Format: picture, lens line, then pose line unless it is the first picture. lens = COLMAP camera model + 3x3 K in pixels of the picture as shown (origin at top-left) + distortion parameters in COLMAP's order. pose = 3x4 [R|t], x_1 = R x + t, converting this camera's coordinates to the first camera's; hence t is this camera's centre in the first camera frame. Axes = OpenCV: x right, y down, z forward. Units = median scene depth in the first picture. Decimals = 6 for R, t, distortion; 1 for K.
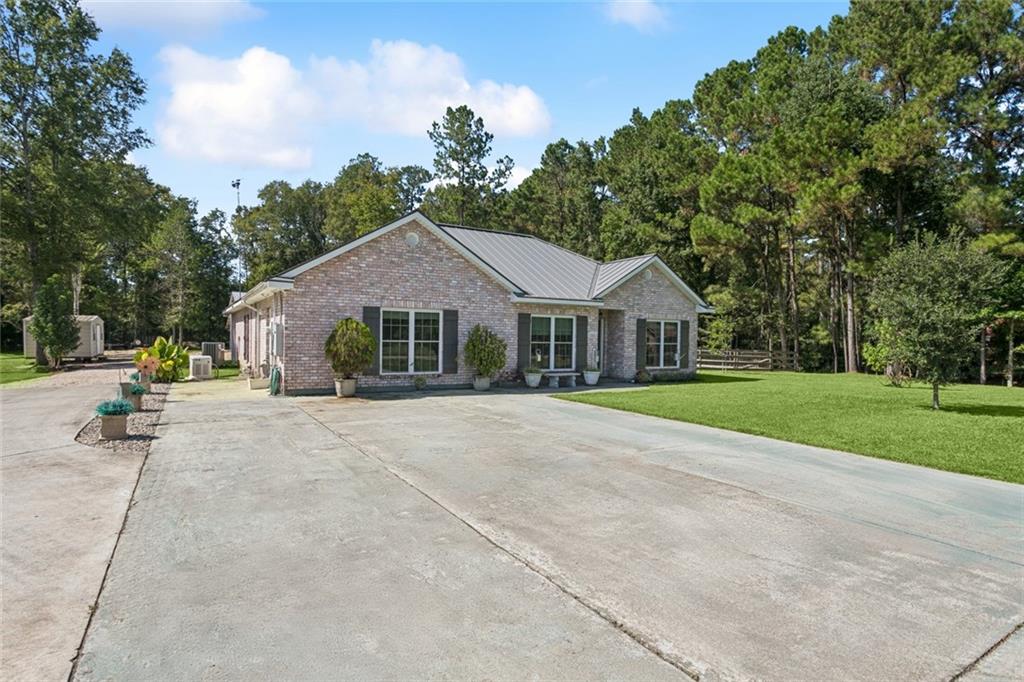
lens RADIAL K [[538.7, 0, 512.3], [0, 538.7, 318.2], [0, 0, 1]] dist [-0.000860, -0.000487]
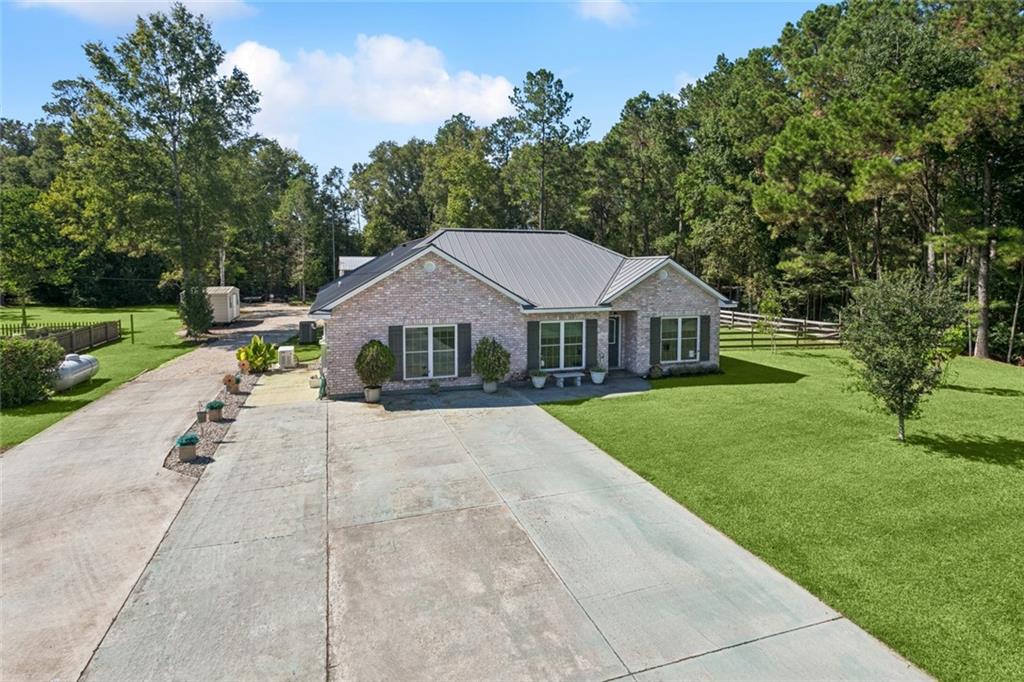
lens RADIAL K [[542.3, 0, 510.7], [0, 542.3, 260.3], [0, 0, 1]] dist [-0.005748, 0.000092]
pose [[0.976334, -0.008570, -0.216097, 0.180806], [0.014203, 0.999598, 0.024526, -0.134359], [0.215800, -0.027014, 0.976064, -0.104807]]
